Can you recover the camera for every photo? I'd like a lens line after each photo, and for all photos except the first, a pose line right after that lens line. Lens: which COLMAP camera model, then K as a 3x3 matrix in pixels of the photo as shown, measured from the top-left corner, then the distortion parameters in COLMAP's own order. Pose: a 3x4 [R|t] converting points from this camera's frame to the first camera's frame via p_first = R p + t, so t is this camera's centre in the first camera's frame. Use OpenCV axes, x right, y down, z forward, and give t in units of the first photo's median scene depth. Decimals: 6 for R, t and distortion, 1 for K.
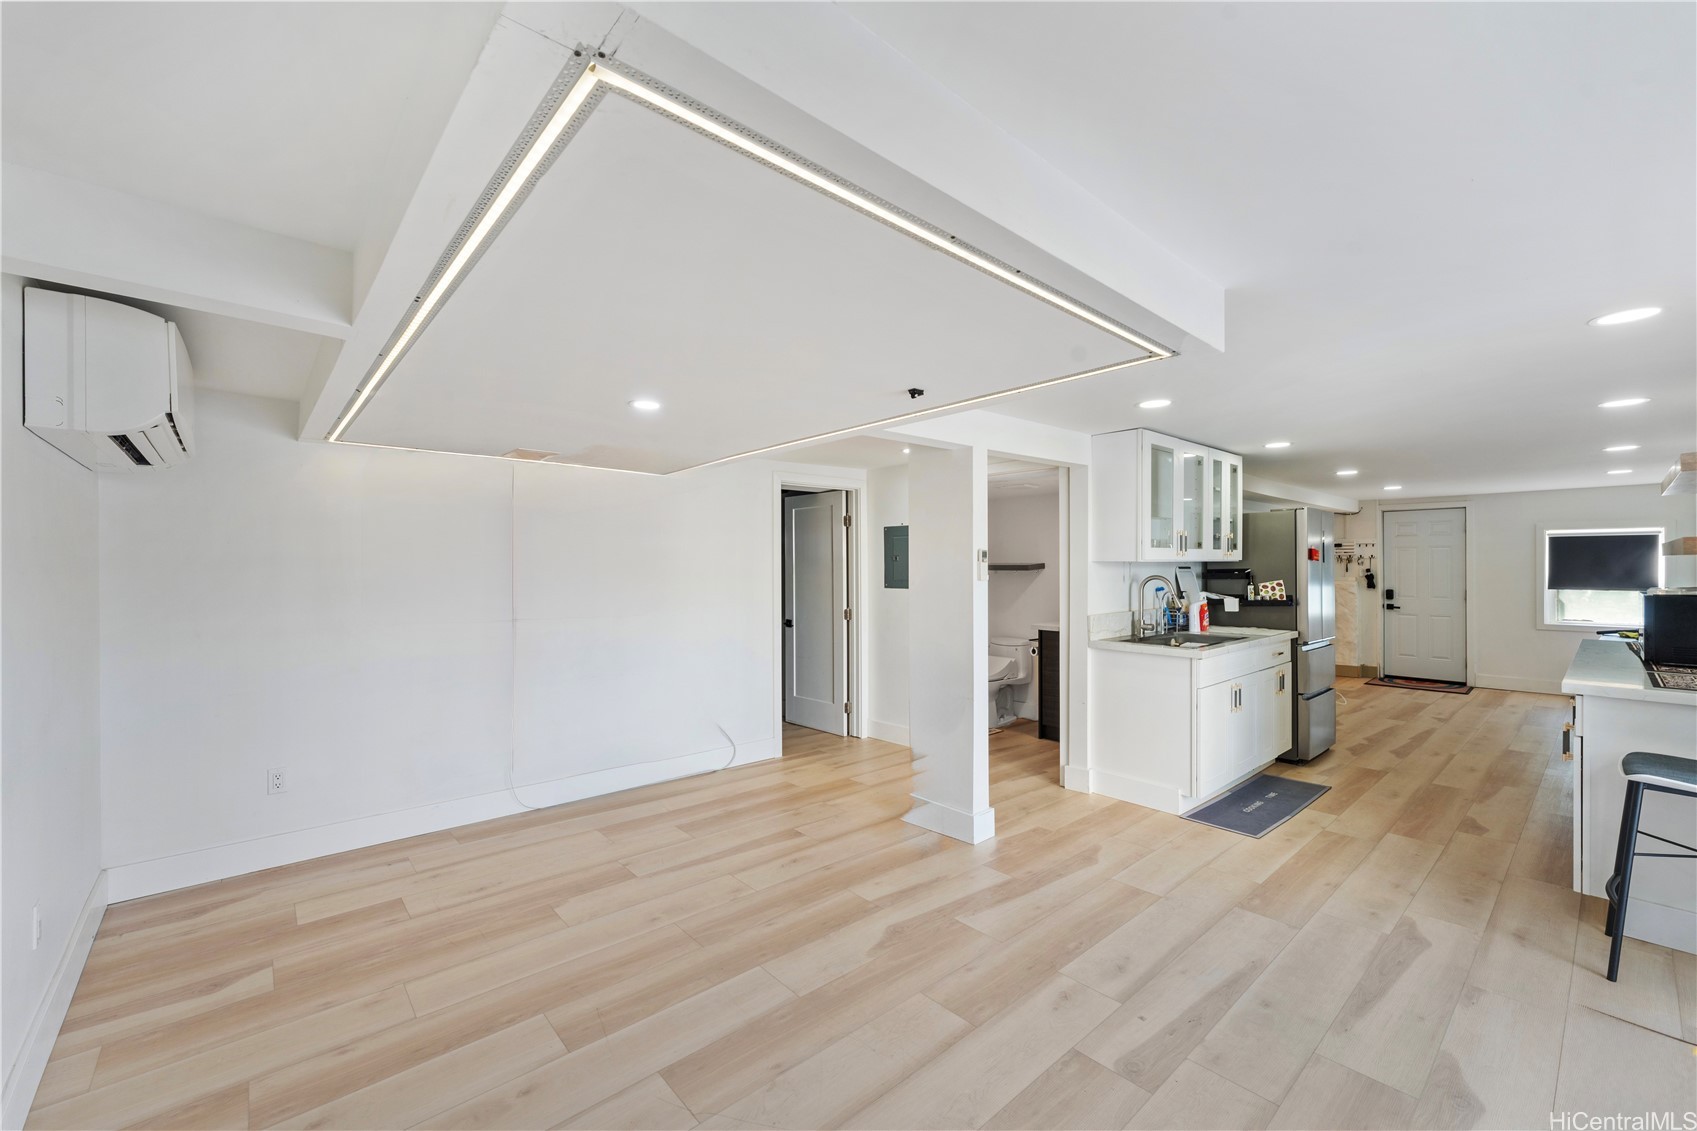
lens RADIAL K [[687.2, 0, 850.8], [0, 687.2, 568.5], [0, 0, 1]] dist [0.002595, 0.001028]
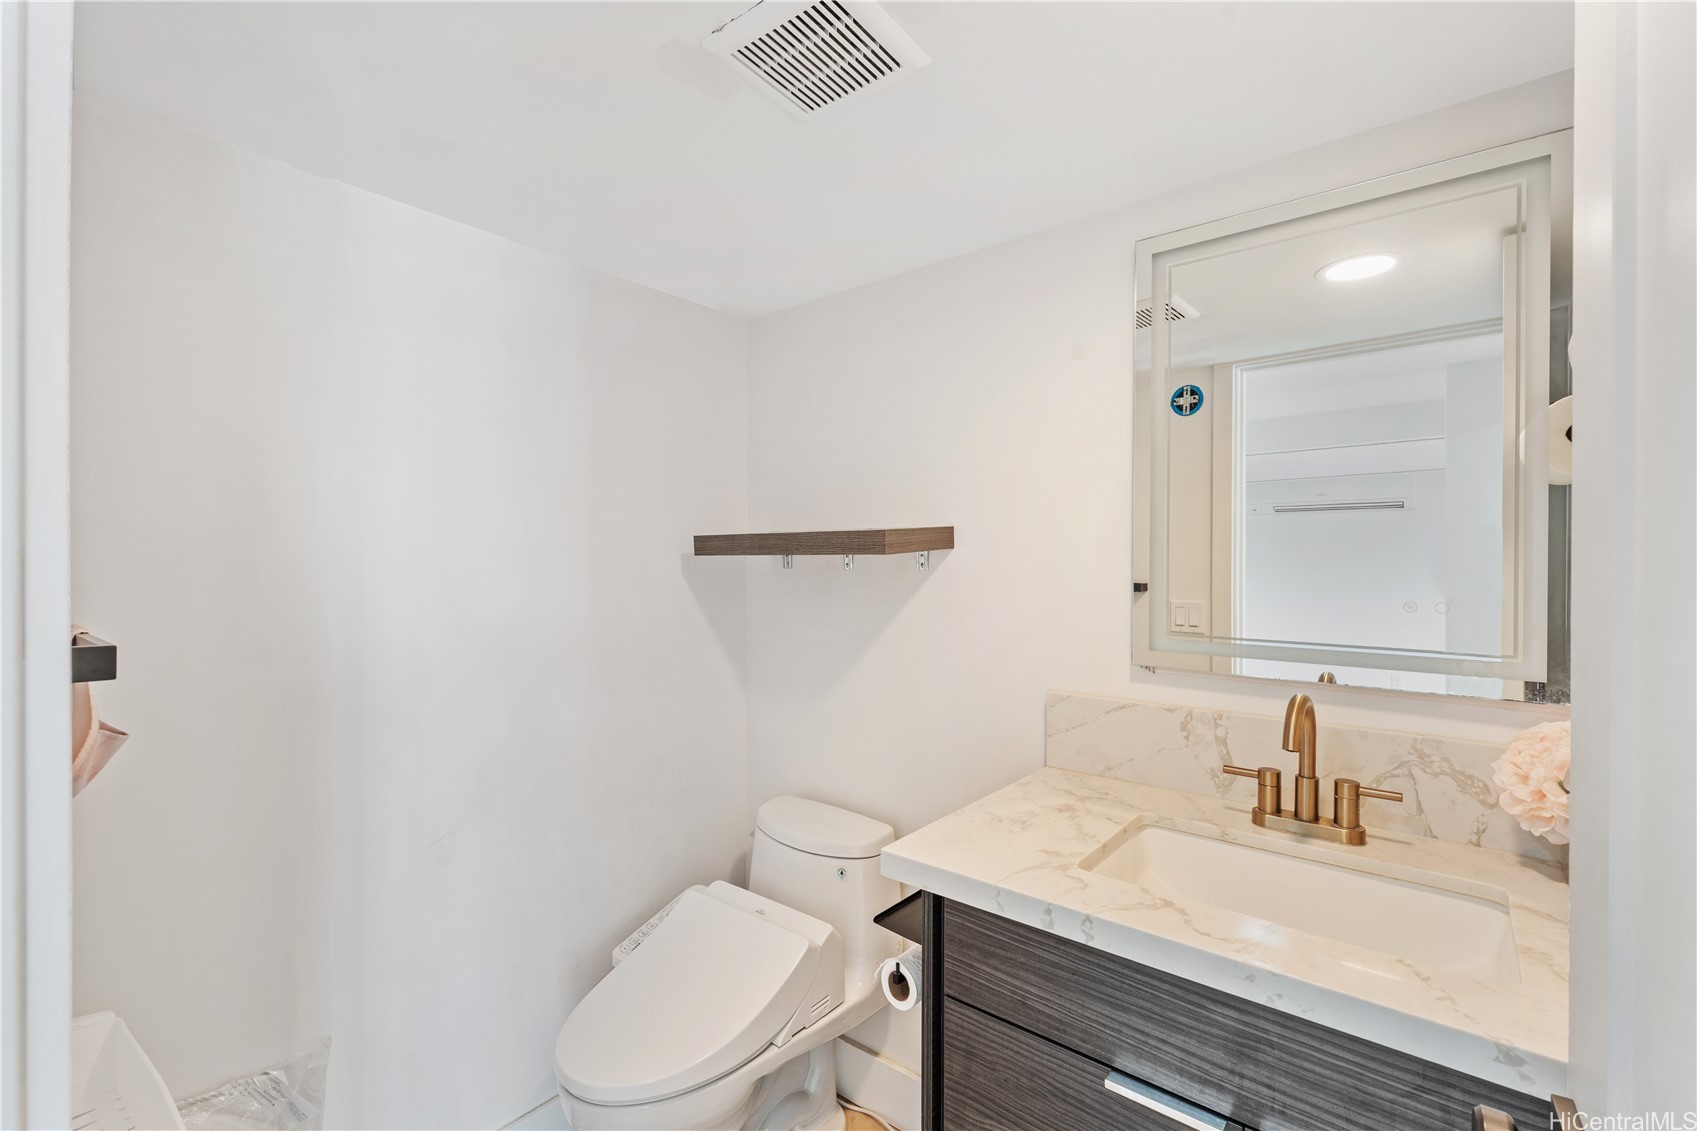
lens RADIAL K [[735.2, 0, 847.6], [0, 735.2, 562.4], [0, 0, 1]] dist [-0.014702, -0.000254]
pose [[0.989915, 0.001740, 0.141654, 0.208218], [-0.002413, 0.999987, 0.004578, 0.004732], [-0.141644, -0.004873, 0.989906, 0.748788]]
